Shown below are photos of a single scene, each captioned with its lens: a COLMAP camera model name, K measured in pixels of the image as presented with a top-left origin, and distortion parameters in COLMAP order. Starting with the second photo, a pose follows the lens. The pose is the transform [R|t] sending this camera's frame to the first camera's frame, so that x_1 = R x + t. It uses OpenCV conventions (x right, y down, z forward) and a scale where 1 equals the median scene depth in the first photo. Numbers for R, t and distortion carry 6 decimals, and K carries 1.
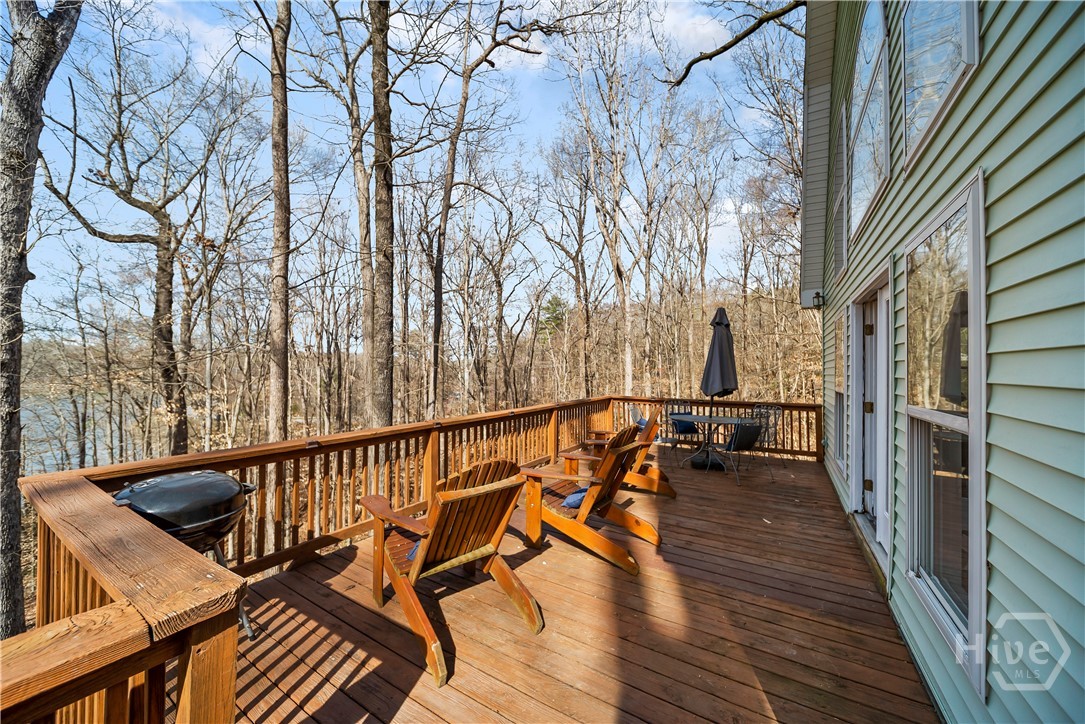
lens RADIAL K [[390.4, 0, 534.7], [0, 390.4, 362.7], [0, 0, 1]] dist [-0.001853, -0.000160]
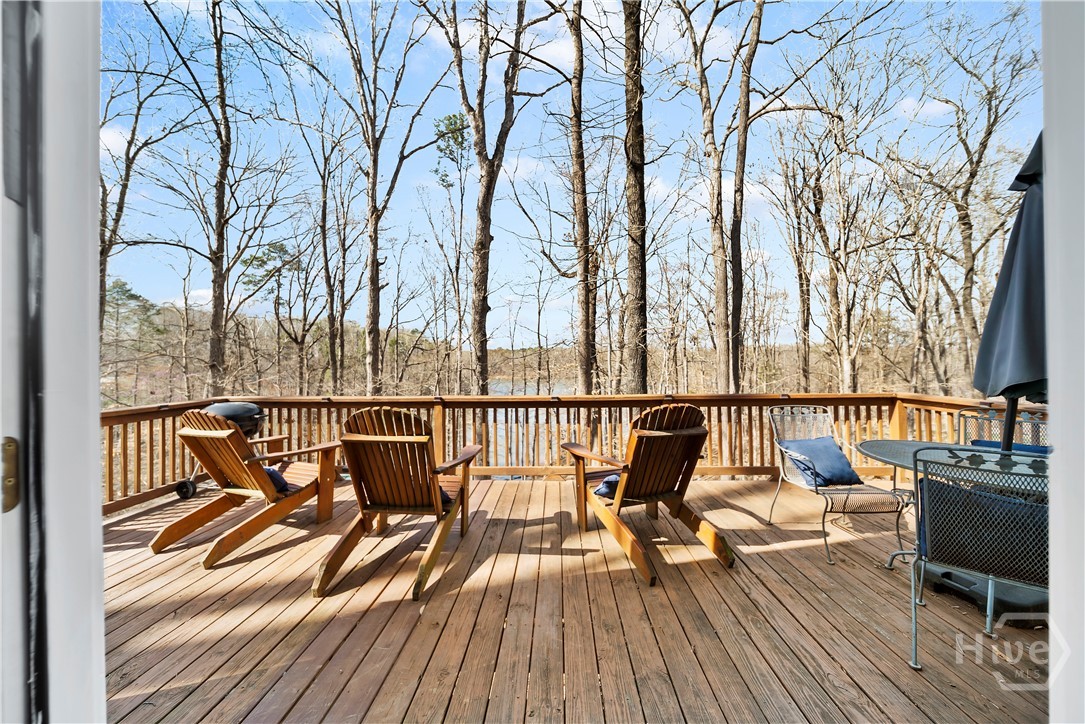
lens RADIAL K [[393.3, 0, 540.3], [0, 393.3, 356.4], [0, 0, 1]] dist [-0.001292, -0.000164]
pose [[0.491112, -0.027087, -0.870675, 0.369199], [0.026763, 0.999514, -0.015999, 0.029213], [0.870685, -0.015445, 0.491598, 0.319735]]
